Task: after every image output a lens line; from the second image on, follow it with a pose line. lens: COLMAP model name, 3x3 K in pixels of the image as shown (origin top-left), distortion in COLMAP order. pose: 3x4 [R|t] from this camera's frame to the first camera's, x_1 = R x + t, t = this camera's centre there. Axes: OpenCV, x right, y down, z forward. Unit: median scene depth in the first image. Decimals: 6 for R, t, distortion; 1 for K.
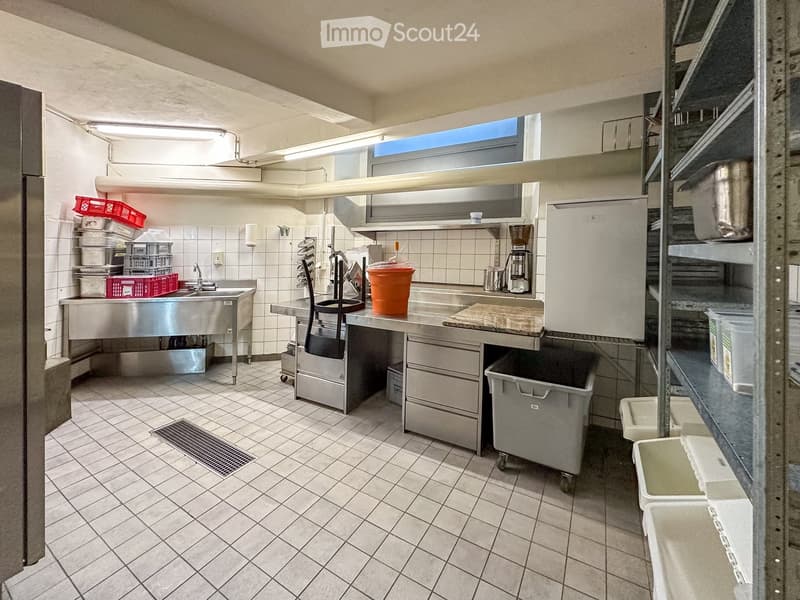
lens RADIAL K [[329.7, 0, 400.1], [0, 329.7, 300.1], [0, 0, 1]] dist [-0.003040, 0.000103]
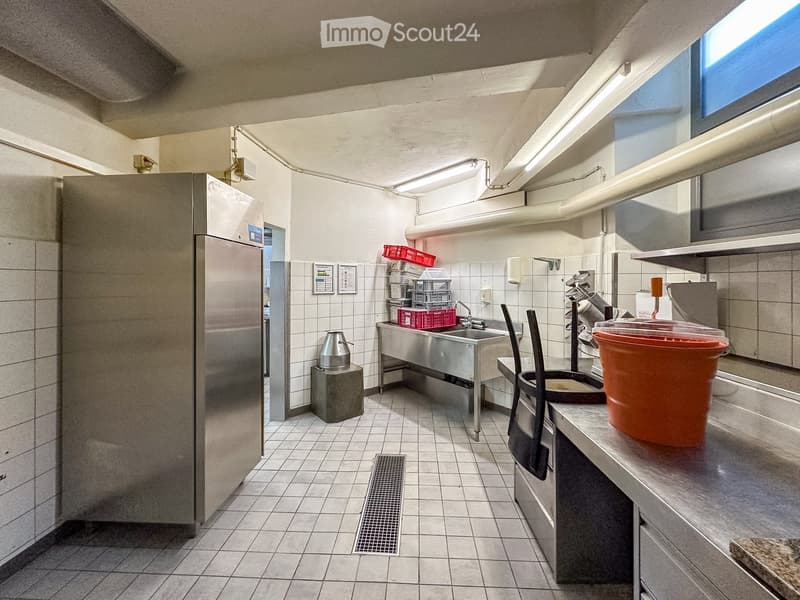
lens RADIAL K [[329.7, 0, 399.5], [0, 329.7, 292.5], [0, 0, 1]] dist [-0.003040, 0.000103]
pose [[0.474710, 0.030653, -0.879608, 0.172731], [-0.141223, 0.989097, -0.041748, -0.074368], [0.868738, 0.144039, 0.473863, 0.405215]]
